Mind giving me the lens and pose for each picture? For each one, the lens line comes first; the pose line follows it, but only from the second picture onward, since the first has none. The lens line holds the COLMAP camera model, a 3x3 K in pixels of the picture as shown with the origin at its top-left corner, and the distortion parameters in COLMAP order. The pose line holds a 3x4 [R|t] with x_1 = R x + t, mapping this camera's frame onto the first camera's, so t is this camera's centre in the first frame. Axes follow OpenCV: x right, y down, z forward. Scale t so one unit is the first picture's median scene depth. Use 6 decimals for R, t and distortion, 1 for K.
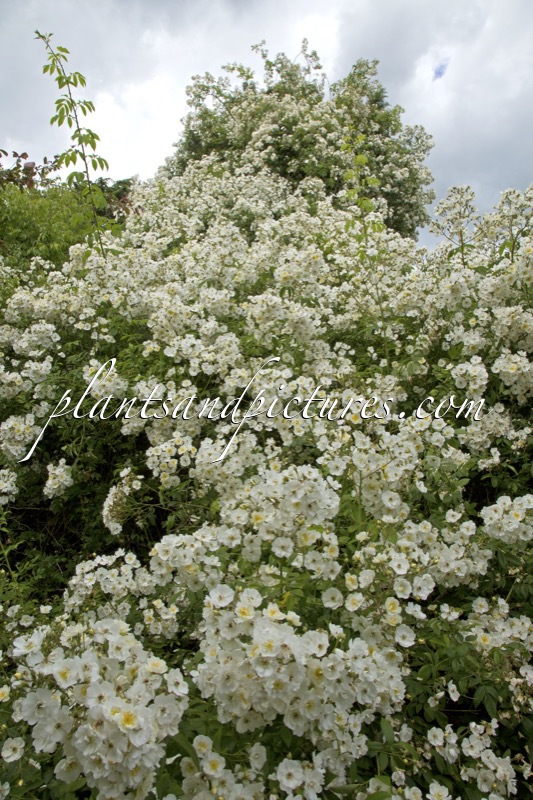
lens RADIAL K [[548.9, 0, 266.5], [0, 548.9, 400.0], [0, 0, 1]] dist [-0.010037, -0.000945]
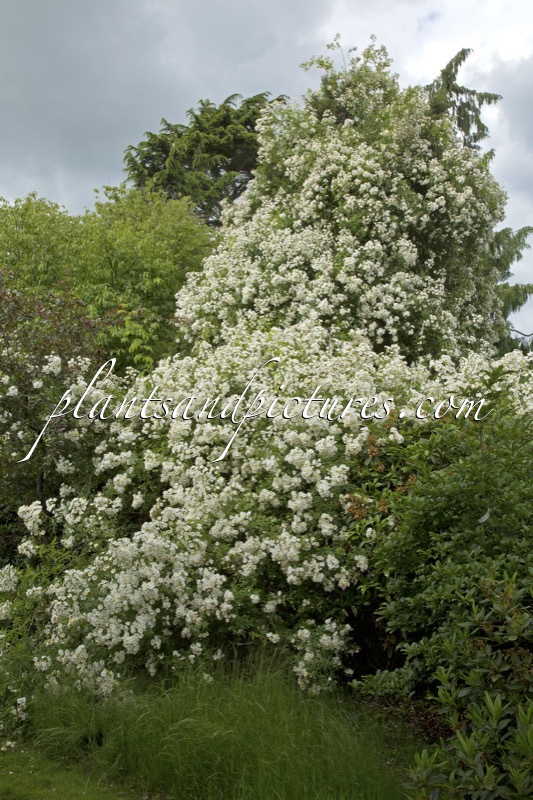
lens RADIAL K [[824.2, 0, 266.5], [0, 824.2, 400.0], [0, 0, 1]] dist [0.214203, 0.002797]
pose [[0.948281, -0.034291, -0.315575, 2.331284], [0.065178, 0.994000, 0.087844, -1.017278], [0.310669, -0.103869, 0.944826, -3.913282]]
